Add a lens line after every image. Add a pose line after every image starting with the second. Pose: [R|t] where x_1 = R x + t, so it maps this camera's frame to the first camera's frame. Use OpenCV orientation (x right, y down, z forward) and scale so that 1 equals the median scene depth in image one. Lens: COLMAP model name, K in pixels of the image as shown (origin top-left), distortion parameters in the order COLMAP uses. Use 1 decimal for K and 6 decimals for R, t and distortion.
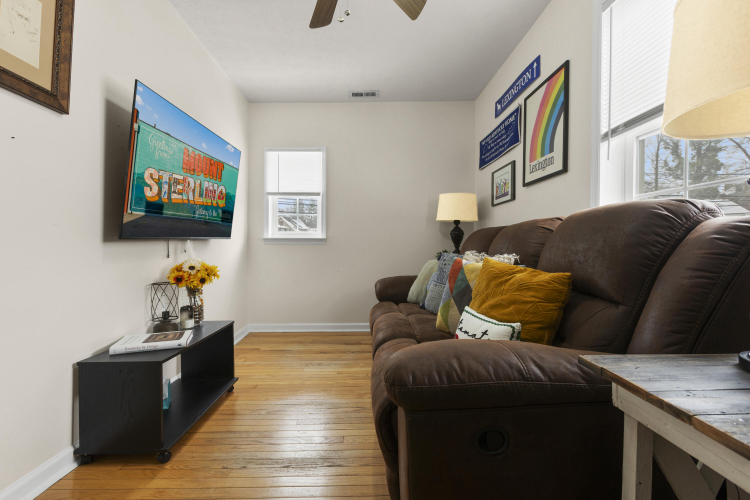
lens RADIAL K [[345.4, 0, 375.0], [0, 345.4, 250.0], [0, 0, 1]] dist [-0.000051, 0.000233]
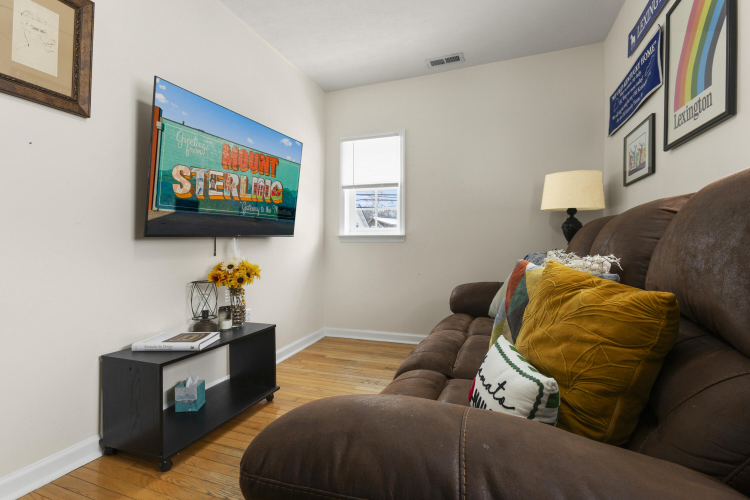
lens RADIAL K [[365.1, 0, 375.8], [0, 365.1, 246.7], [0, 0, 1]] dist [-0.000986, 0.000593]
pose [[0.927052, 0.000710, -0.374931, 0.226254], [-0.003535, 0.999970, -0.006847, 0.001644], [0.374915, 0.007673, 0.927027, 0.208125]]
